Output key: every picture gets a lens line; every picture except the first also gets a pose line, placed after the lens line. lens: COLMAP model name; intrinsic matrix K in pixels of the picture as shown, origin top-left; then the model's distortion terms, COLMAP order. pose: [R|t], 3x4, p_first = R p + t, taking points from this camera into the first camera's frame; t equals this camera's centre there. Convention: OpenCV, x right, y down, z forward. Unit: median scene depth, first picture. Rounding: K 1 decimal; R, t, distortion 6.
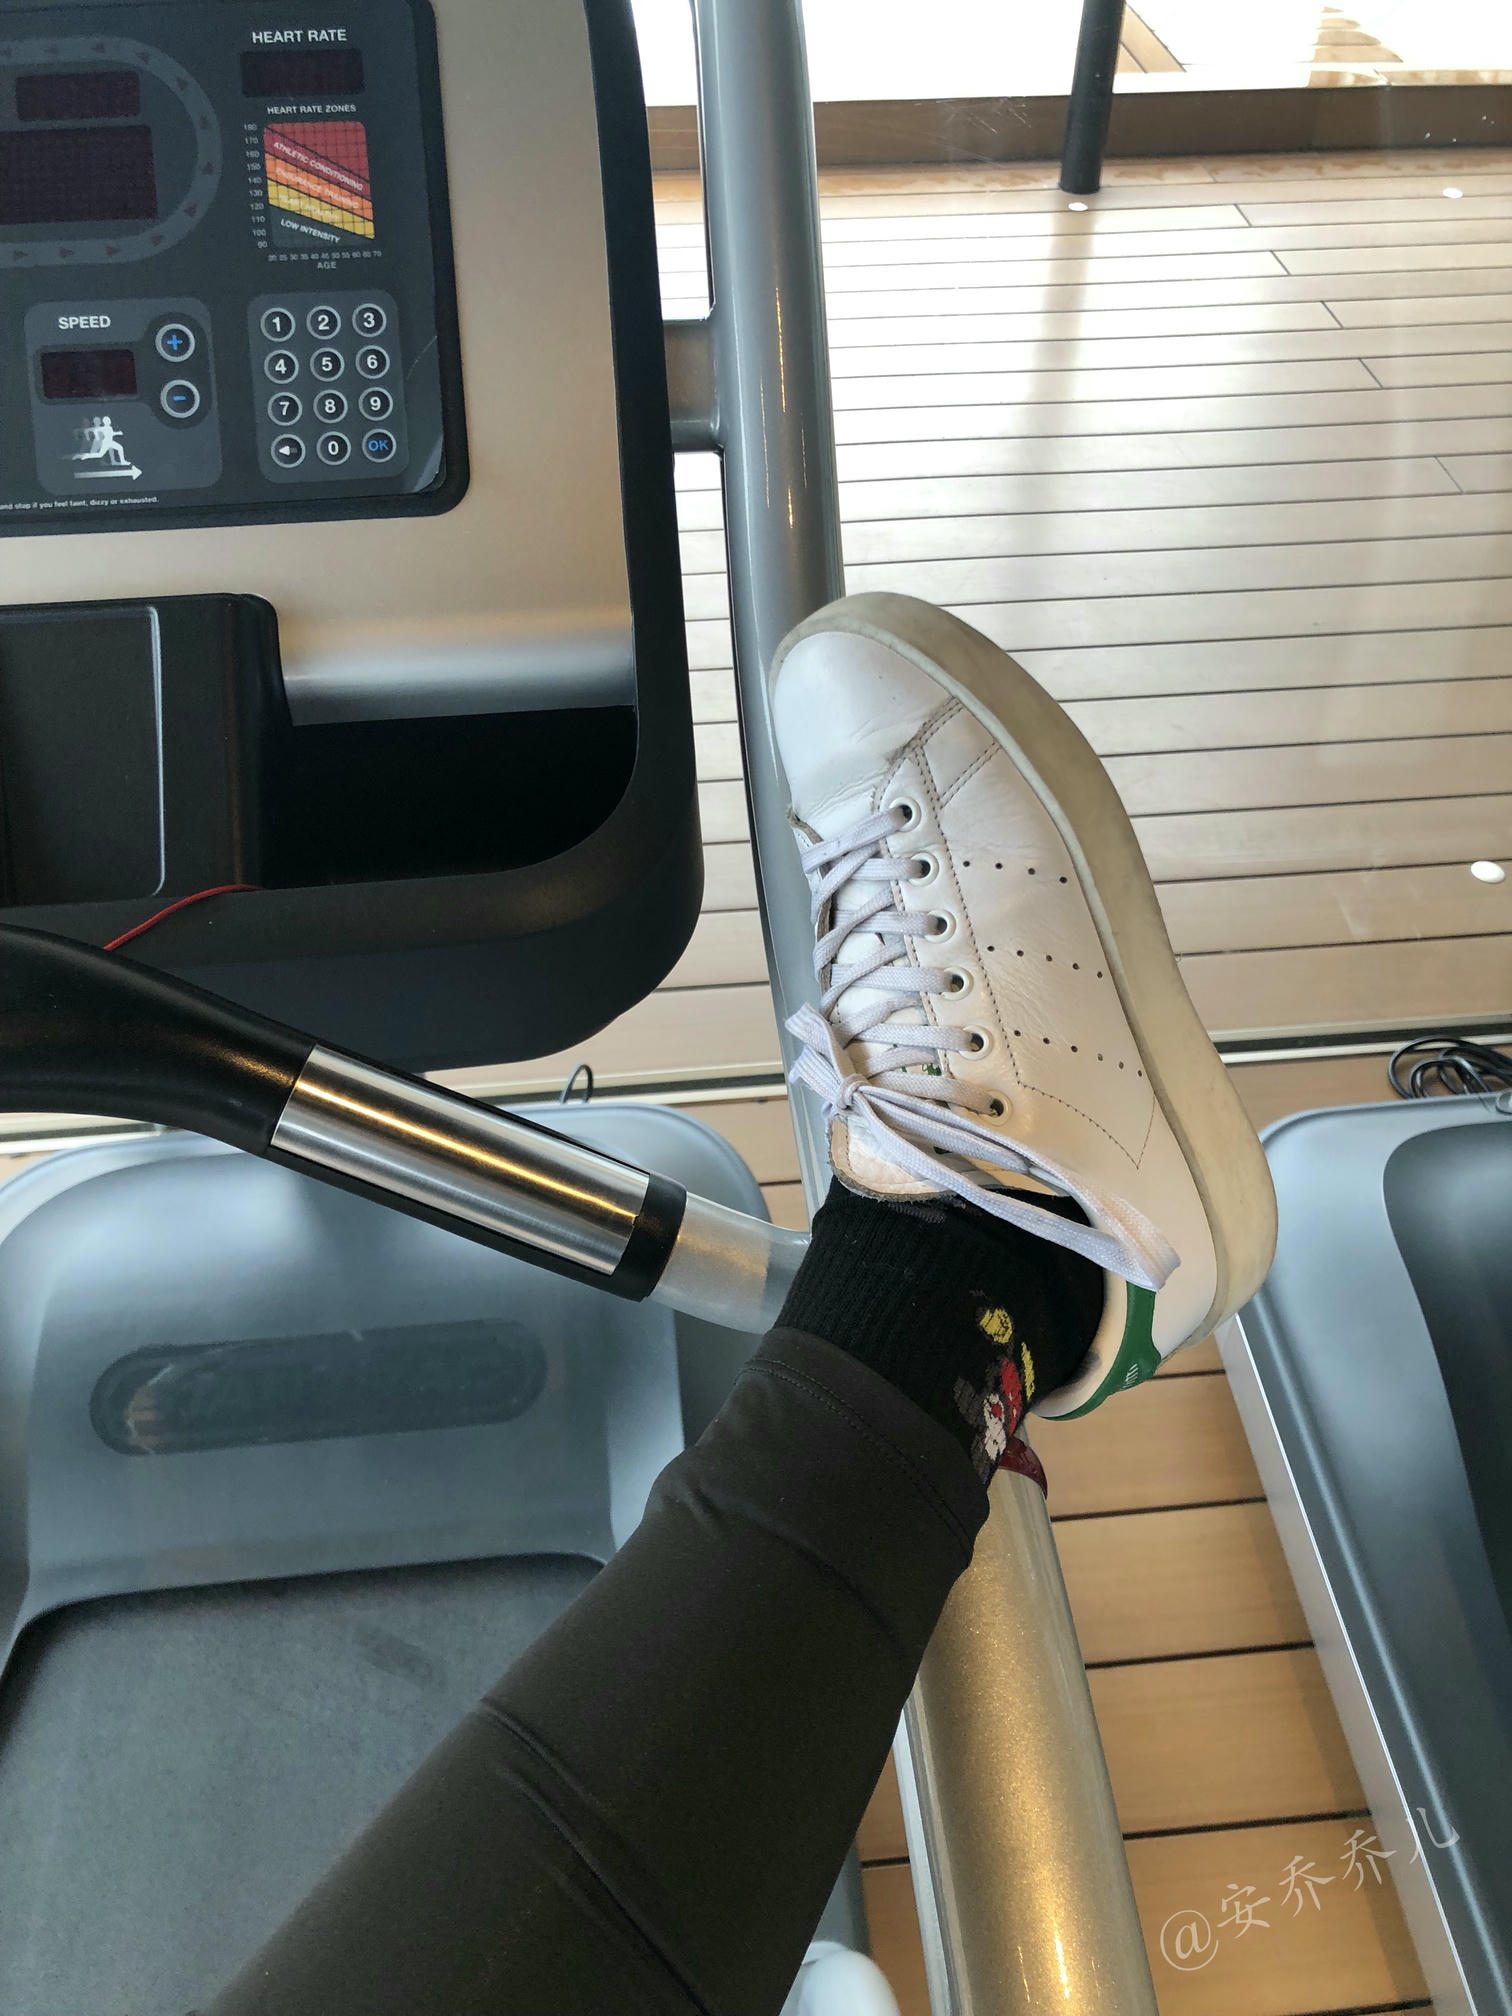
lens RADIAL K [[1695.5, 0, 770.9], [0, 1695.5, 993.1], [0, 0, 1]] dist [0.042035, -0.038365]
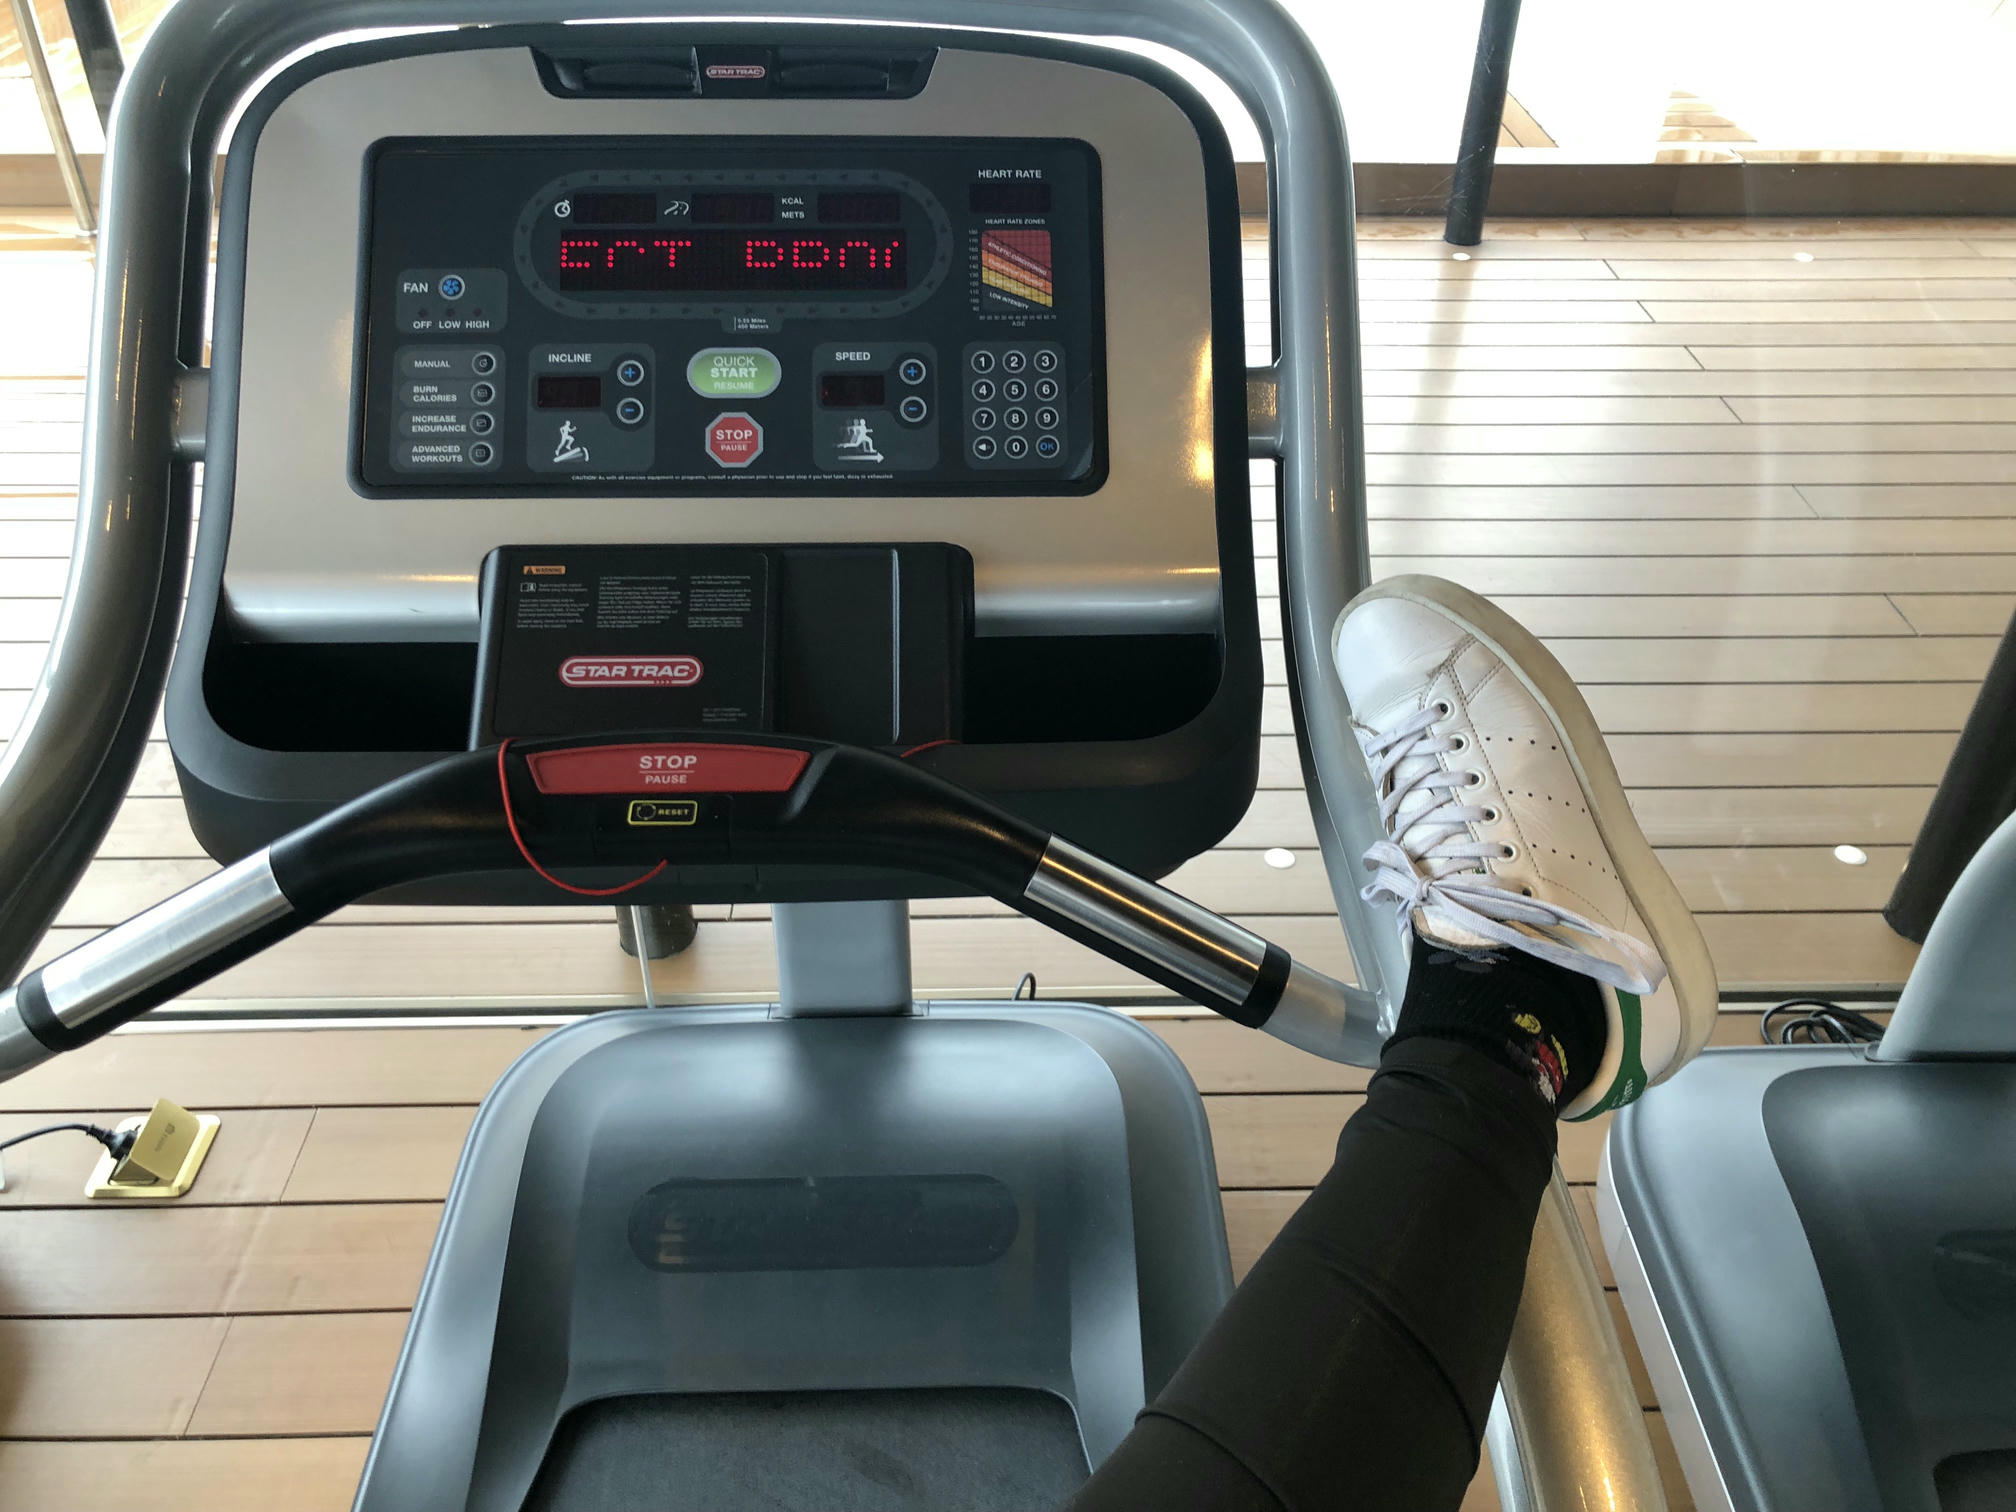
lens RADIAL K [[1695.5, 0, 1032.1], [0, 1695.5, 714.4], [0, 0, 1]] dist [0.042035, -0.038365]
pose [[0.997494, 0.049971, -0.050090, -0.155495], [-0.057098, 0.986610, -0.152776, 0.110727], [0.041785, 0.155253, 0.986991, -0.343705]]
